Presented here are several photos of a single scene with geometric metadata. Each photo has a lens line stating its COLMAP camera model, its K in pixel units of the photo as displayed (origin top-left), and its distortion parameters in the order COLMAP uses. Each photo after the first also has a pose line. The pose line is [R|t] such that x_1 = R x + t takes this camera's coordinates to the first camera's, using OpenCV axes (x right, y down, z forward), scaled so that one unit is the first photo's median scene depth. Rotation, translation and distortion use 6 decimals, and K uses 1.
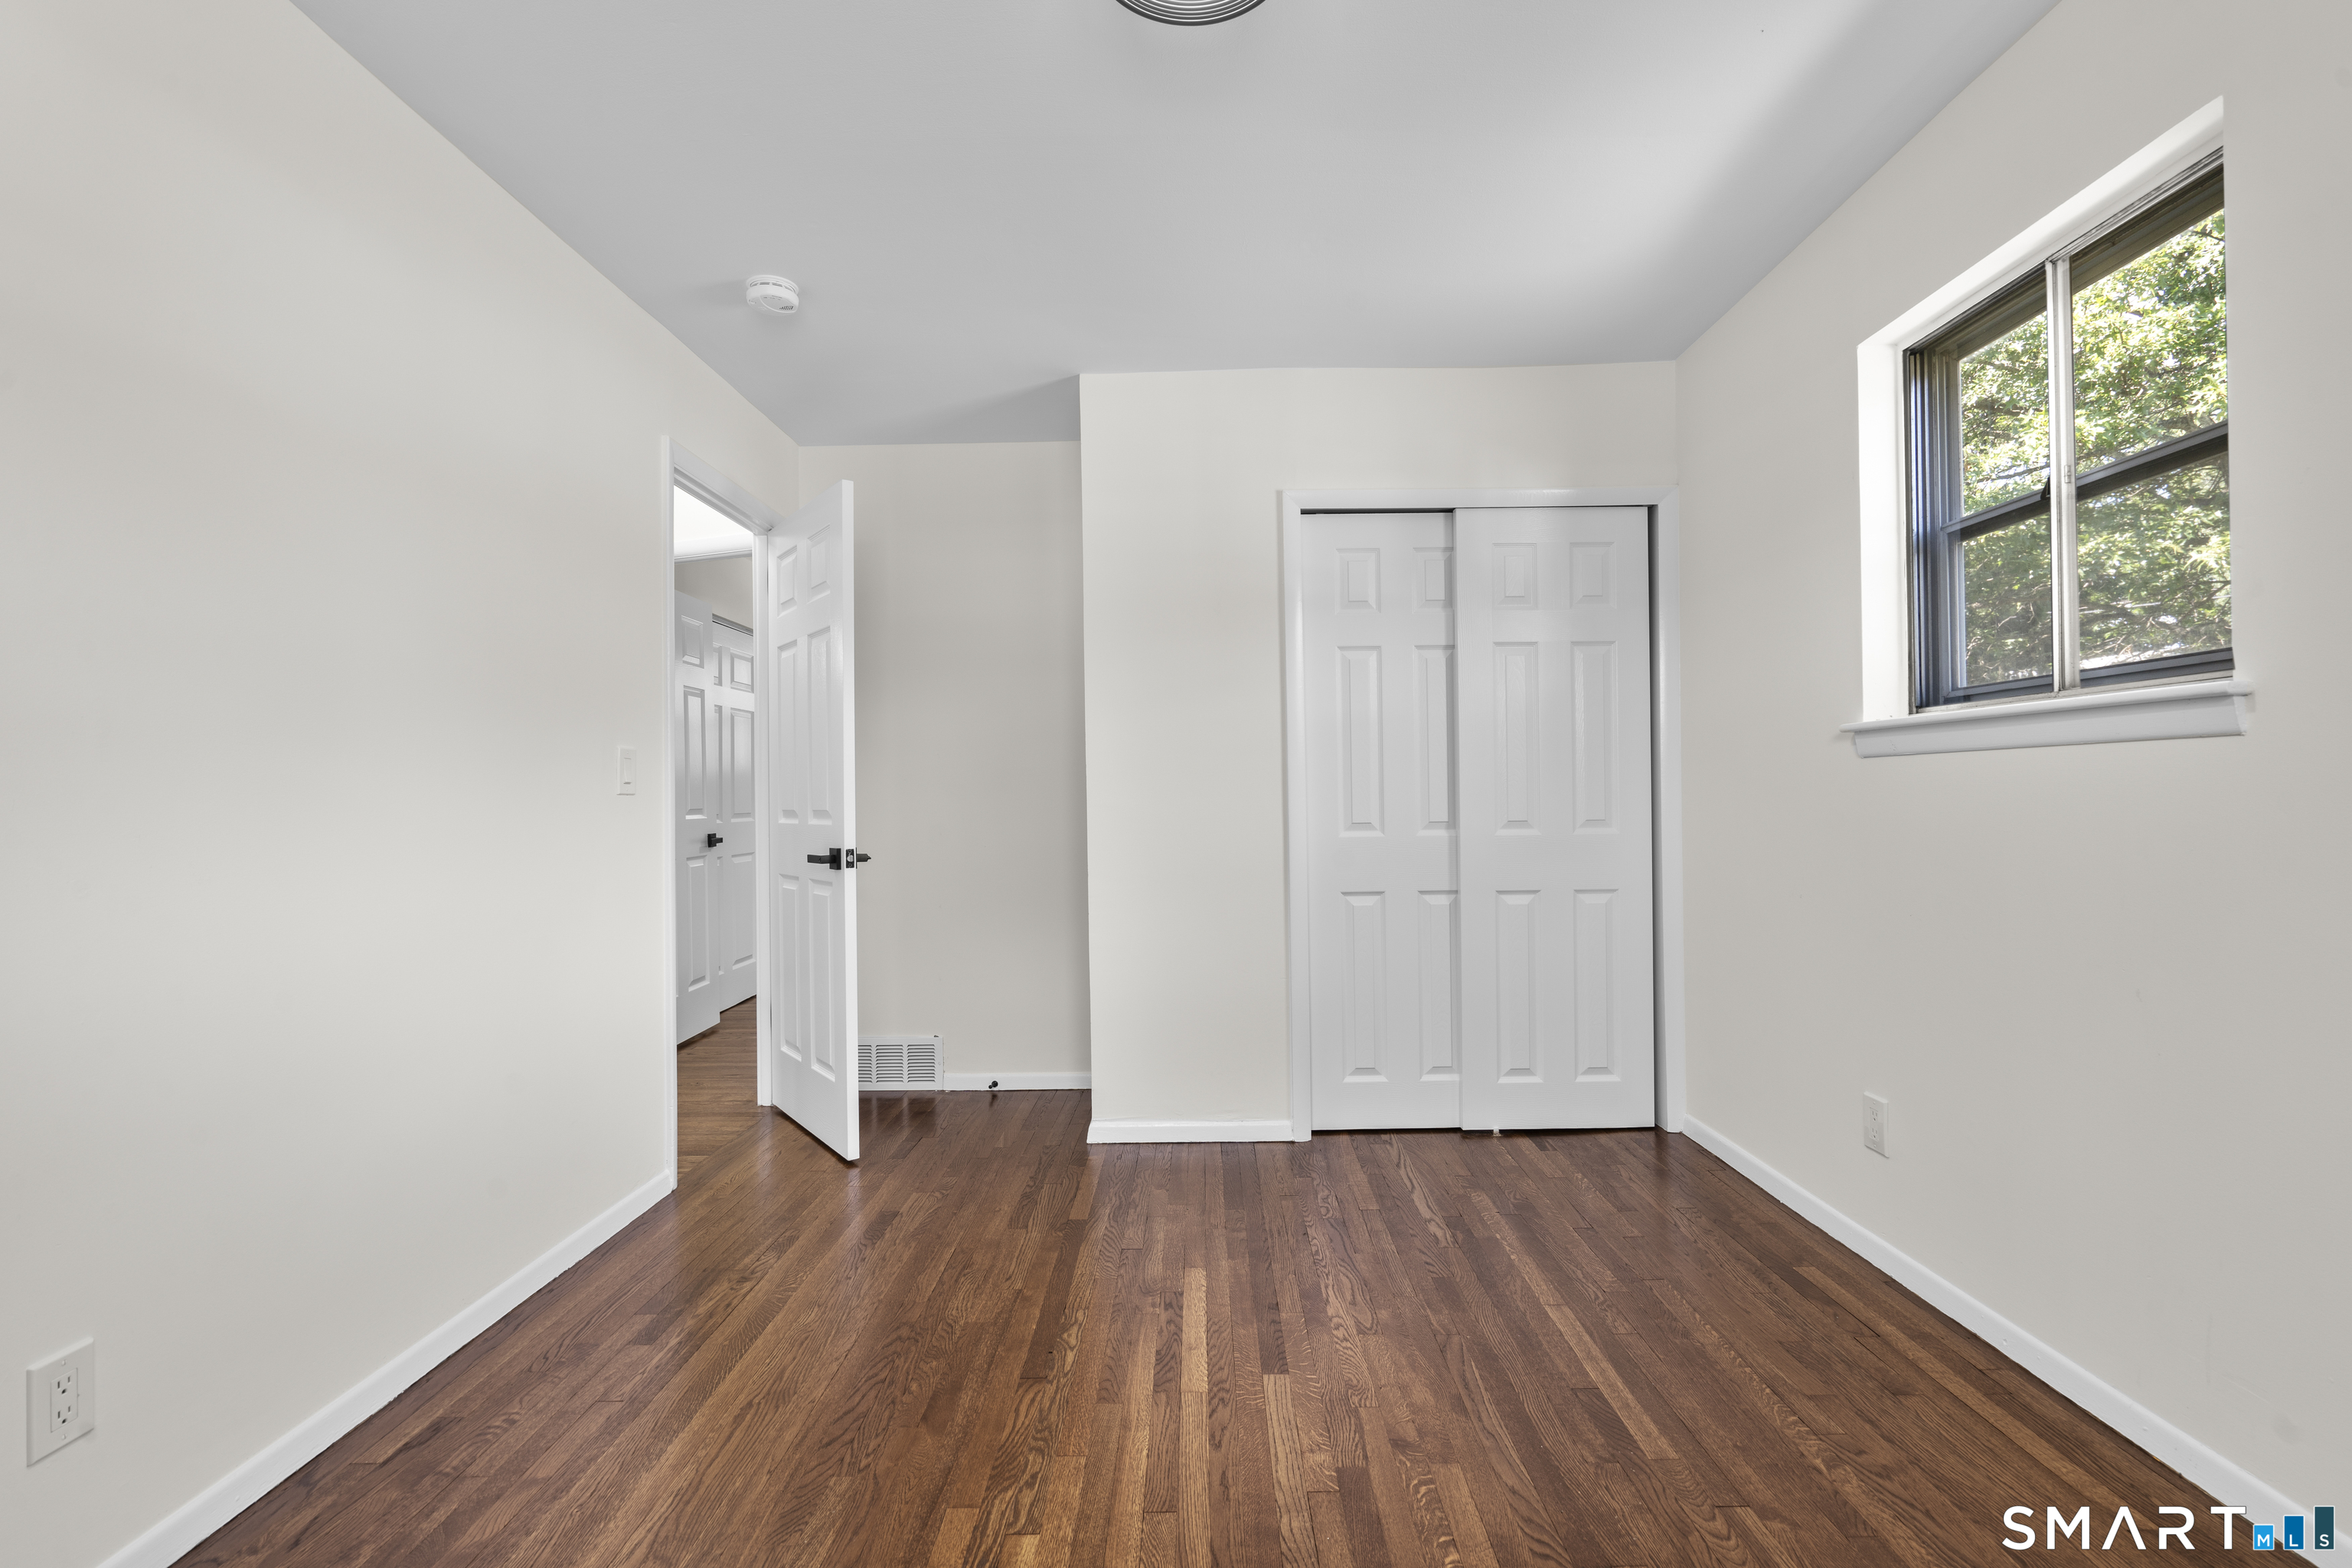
lens RADIAL K [[1052.4, 0, 1184.9], [0, 1052.4, 789.7], [0, 0, 1]] dist [-0.010438, 0.006065]
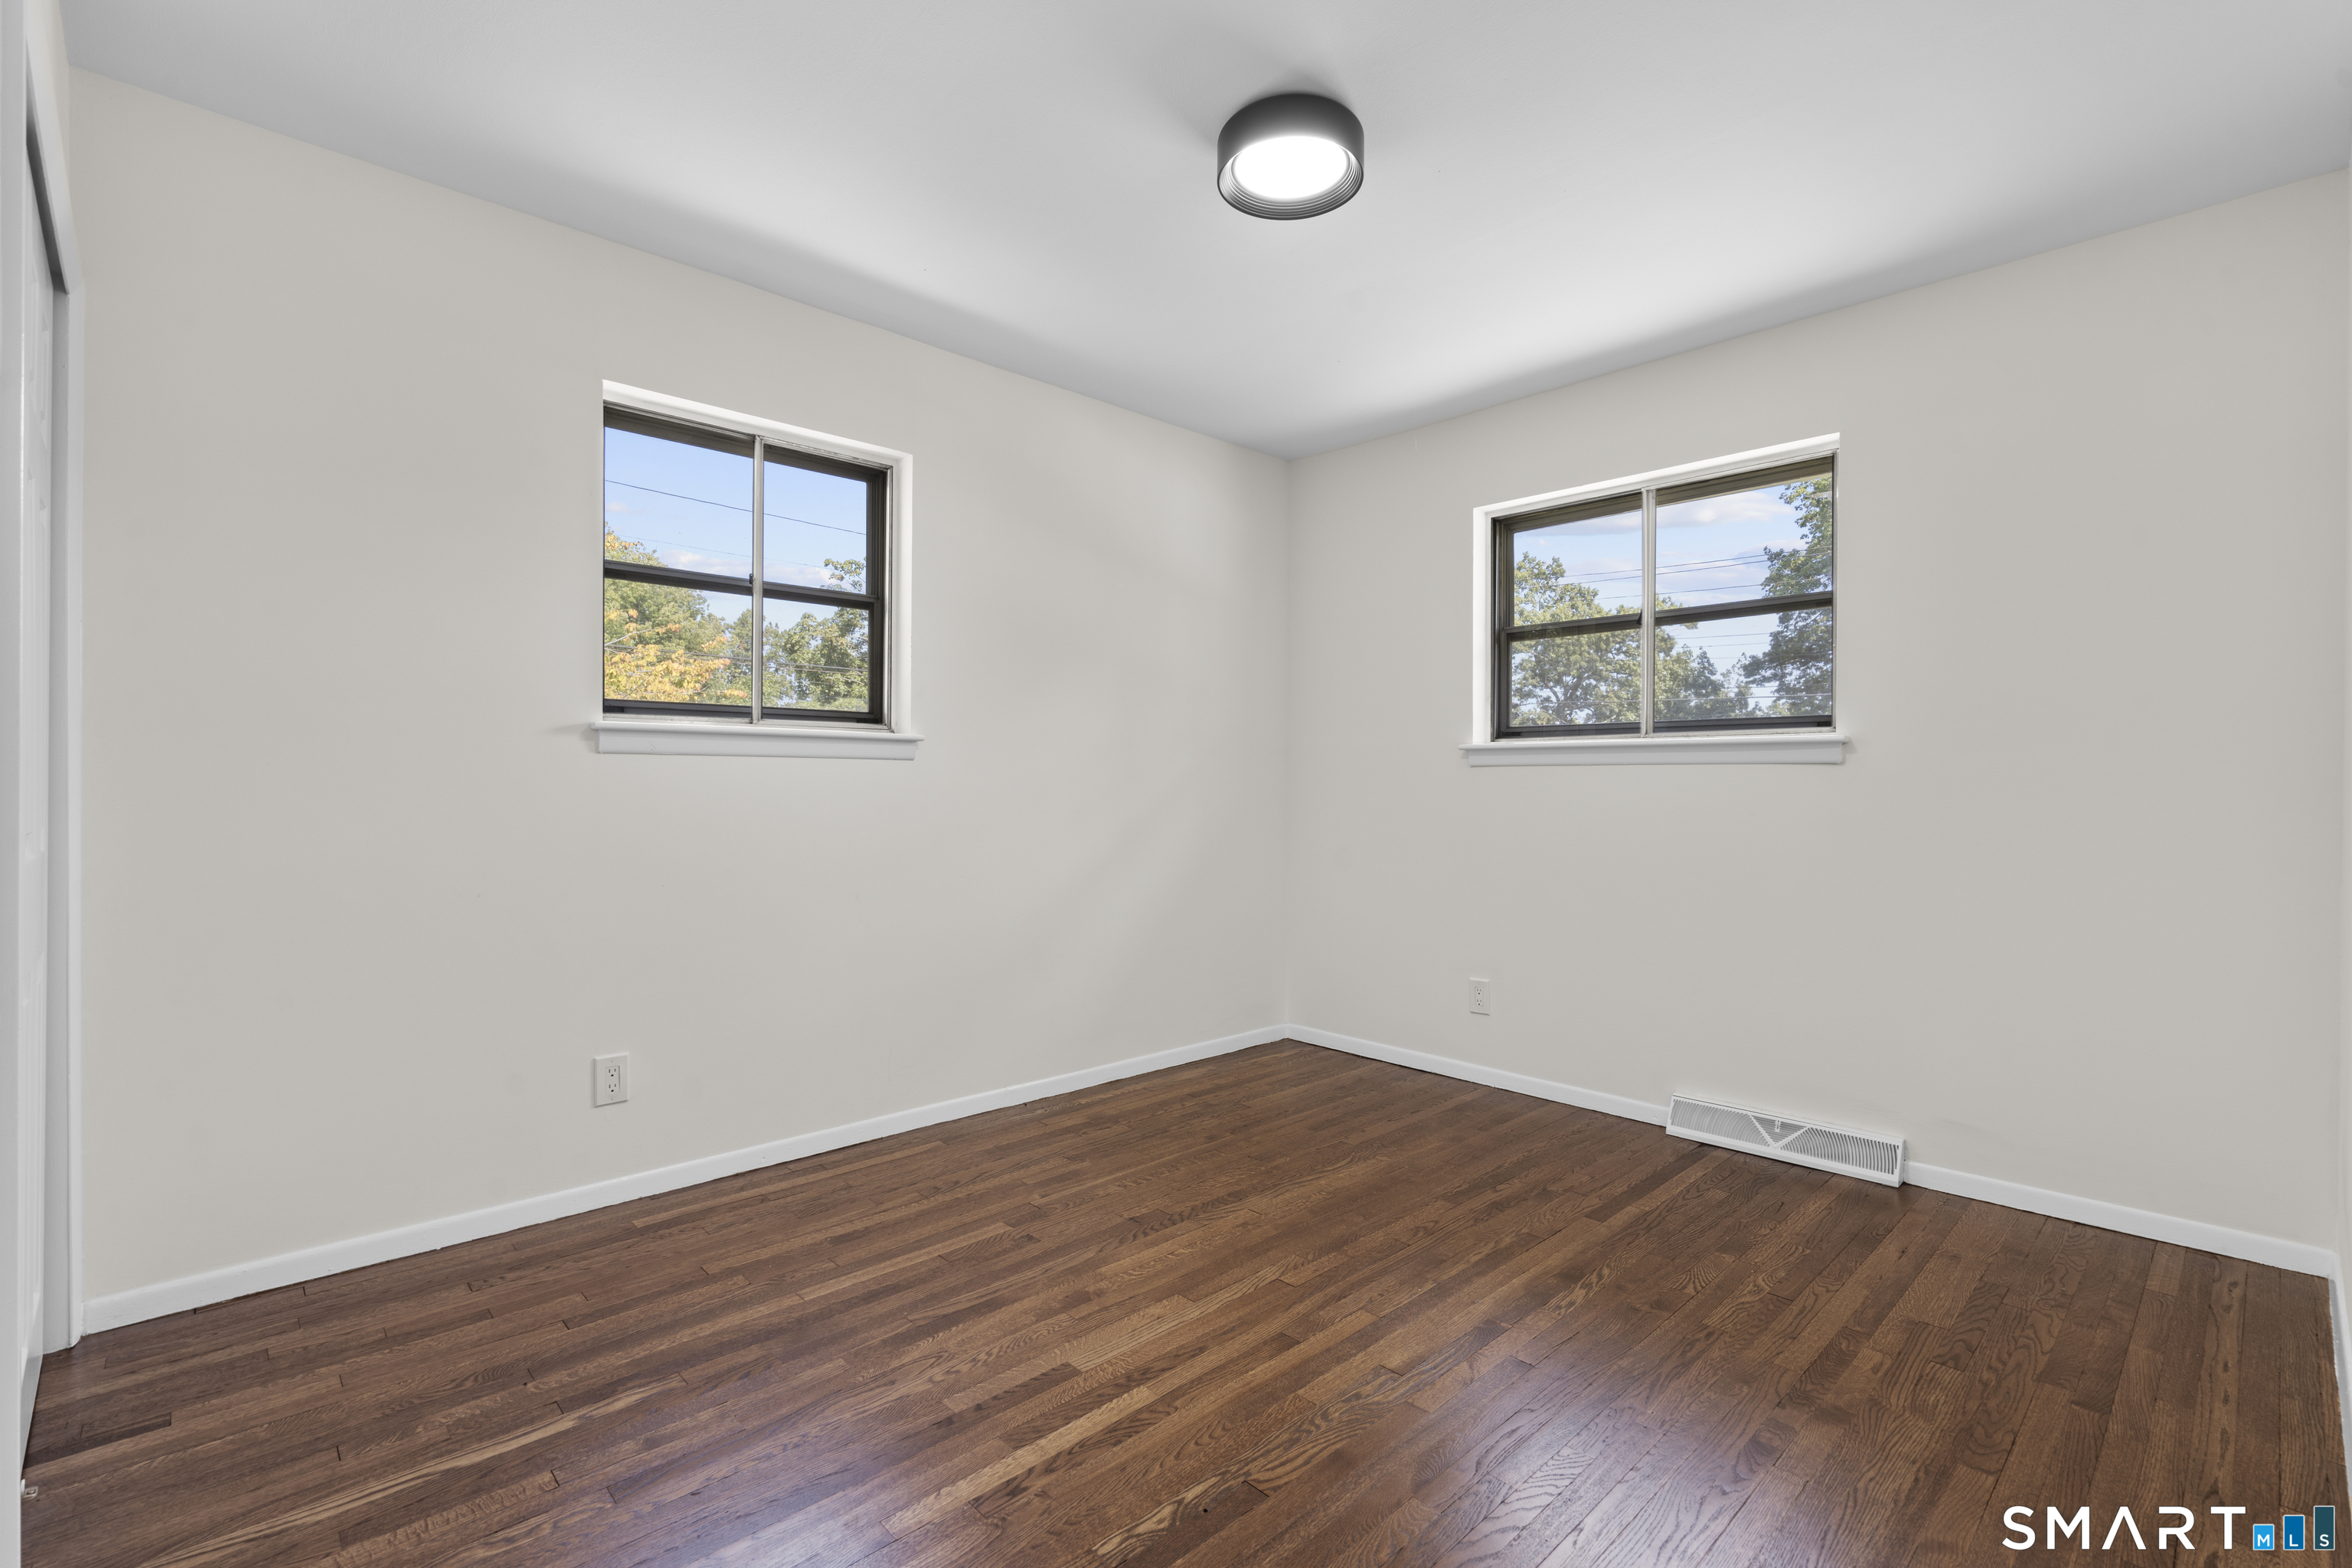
lens RADIAL K [[1052.4, 0, 1184.9], [0, 1052.4, 789.7], [0, 0, 1]] dist [-0.010438, 0.006065]
pose [[-0.700770, 0.007229, 0.713350, -0.656917], [-0.002047, 0.999924, -0.012145, 0.022566], [-0.713384, -0.009971, -0.700702, 1.533335]]
